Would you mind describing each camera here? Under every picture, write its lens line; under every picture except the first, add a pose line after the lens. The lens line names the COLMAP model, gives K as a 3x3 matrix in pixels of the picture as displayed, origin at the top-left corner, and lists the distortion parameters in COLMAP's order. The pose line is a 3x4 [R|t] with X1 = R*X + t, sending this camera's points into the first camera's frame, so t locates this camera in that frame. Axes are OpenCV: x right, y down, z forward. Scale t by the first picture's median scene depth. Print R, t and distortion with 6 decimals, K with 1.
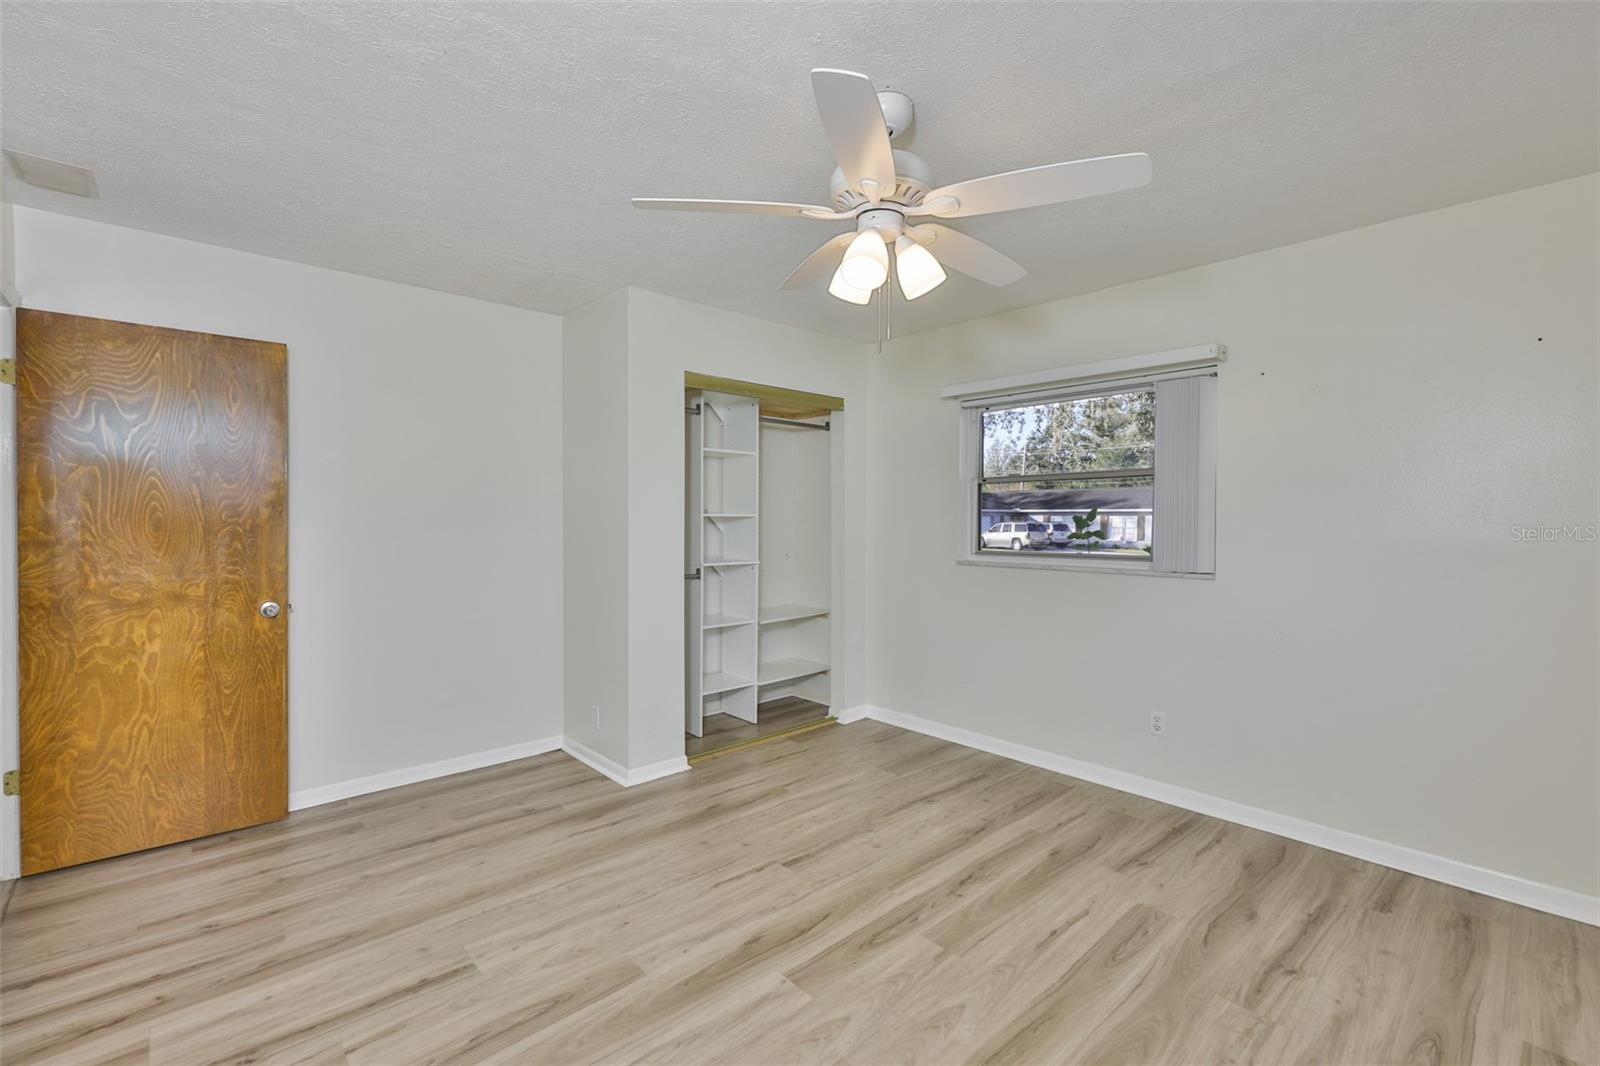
lens RADIAL K [[684.9, 0, 797.3], [0, 684.9, 529.0], [0, 0, 1]] dist [-0.010987, 0.002828]
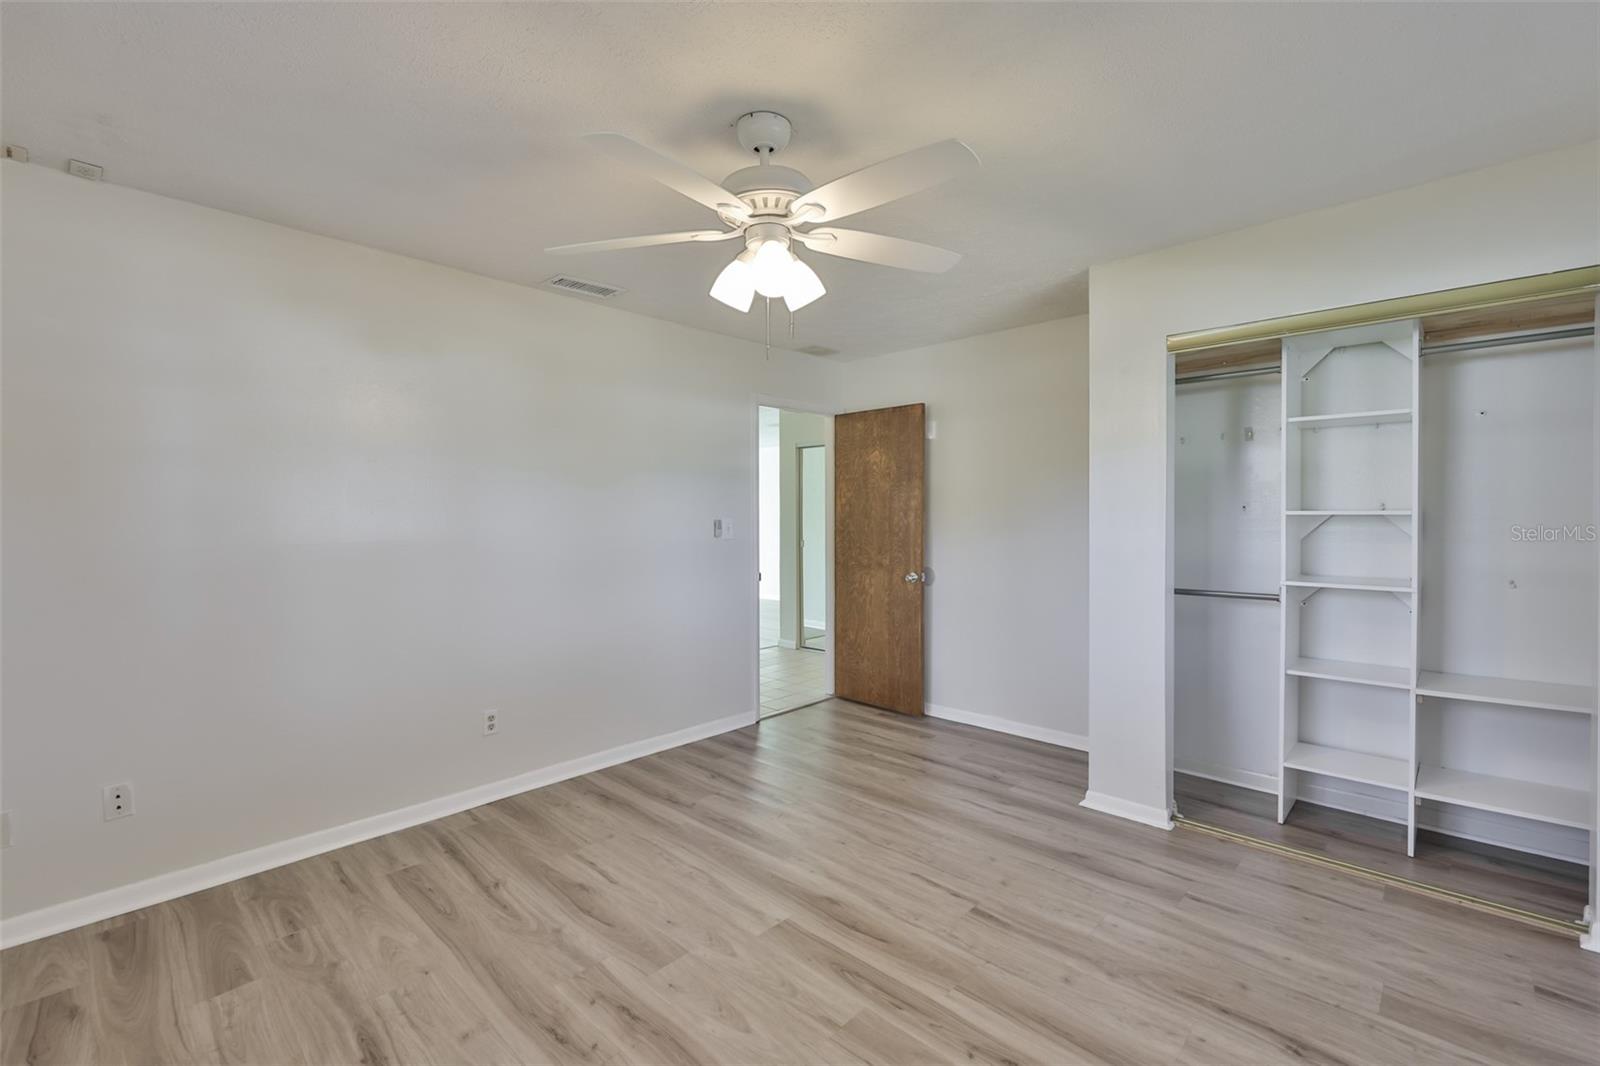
lens RADIAL K [[684.9, 0, 799.5], [0, 684.9, 516.8], [0, 0, 1]] dist [-0.010987, 0.002828]
pose [[0.071578, -0.001977, -0.997433, 0.774664], [-0.011008, 0.999936, -0.002772, -0.012915], [0.997374, 0.011178, 0.071552, 0.641103]]
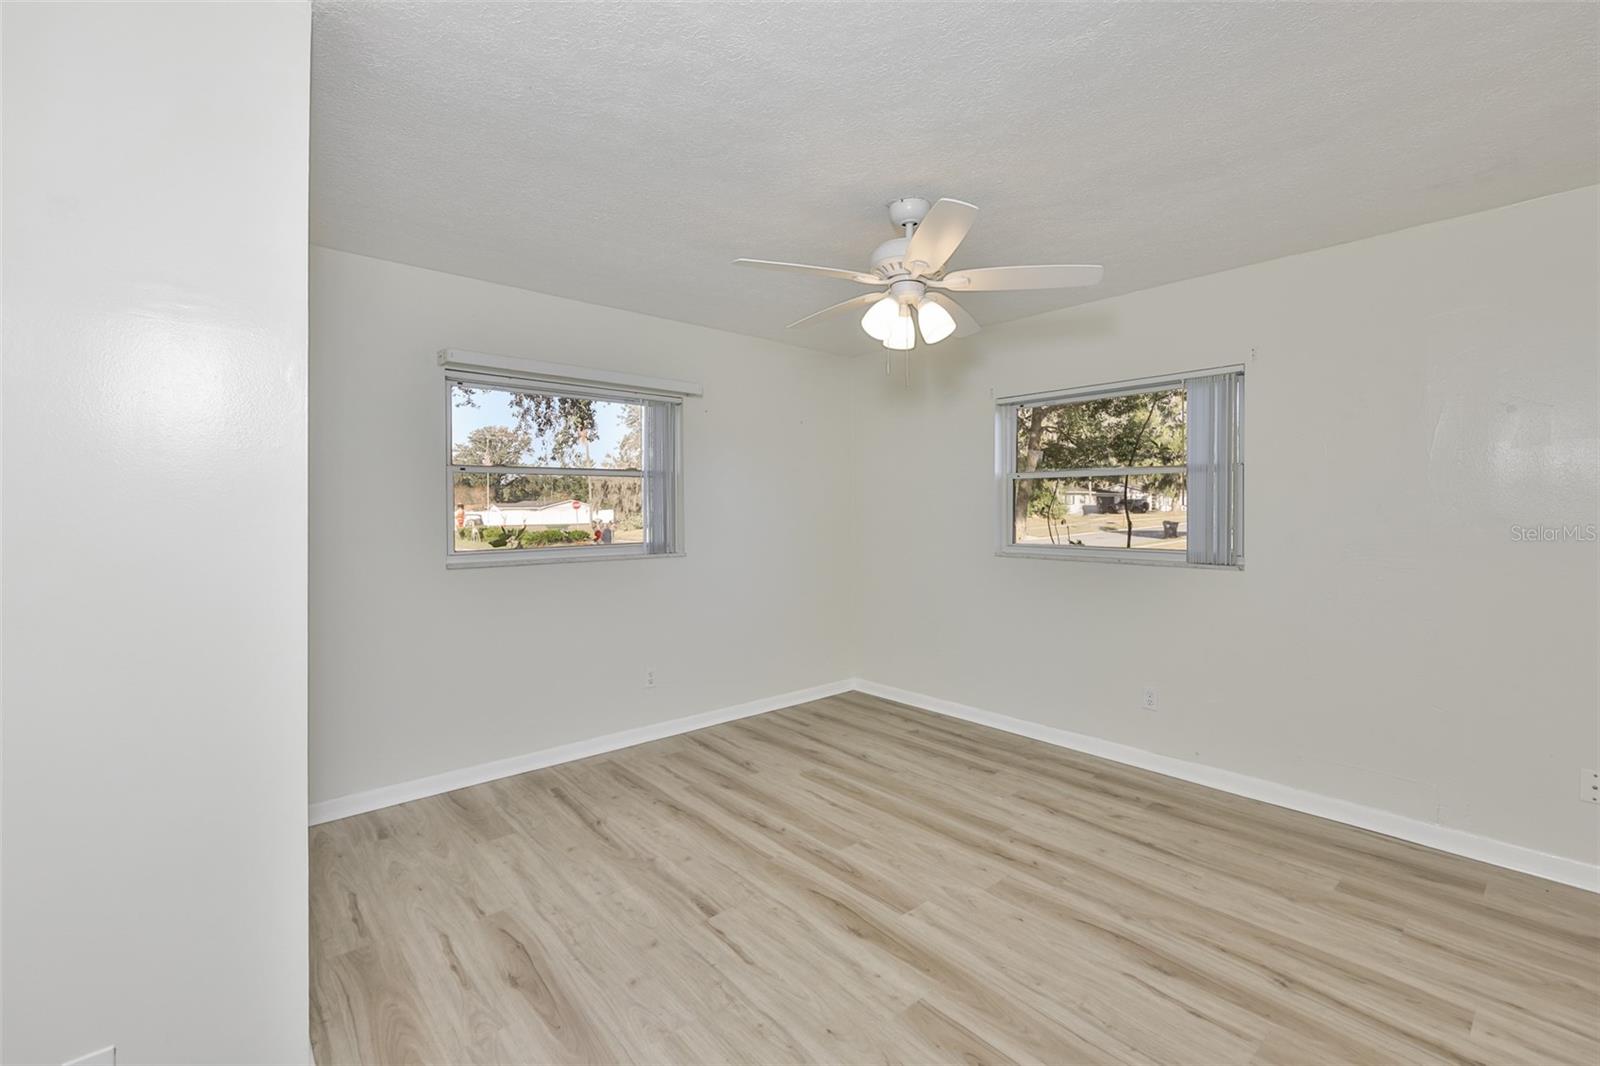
lens RADIAL K [[684.9, 0, 792.7], [0, 684.9, 530.9], [0, 0, 1]] dist [-0.010987, 0.002828]
pose [[0.027808, -0.033436, 0.999054, -0.799599], [0.020619, 0.999247, 0.032868, -0.027033], [-0.999401, 0.019685, 0.028477, 0.784618]]
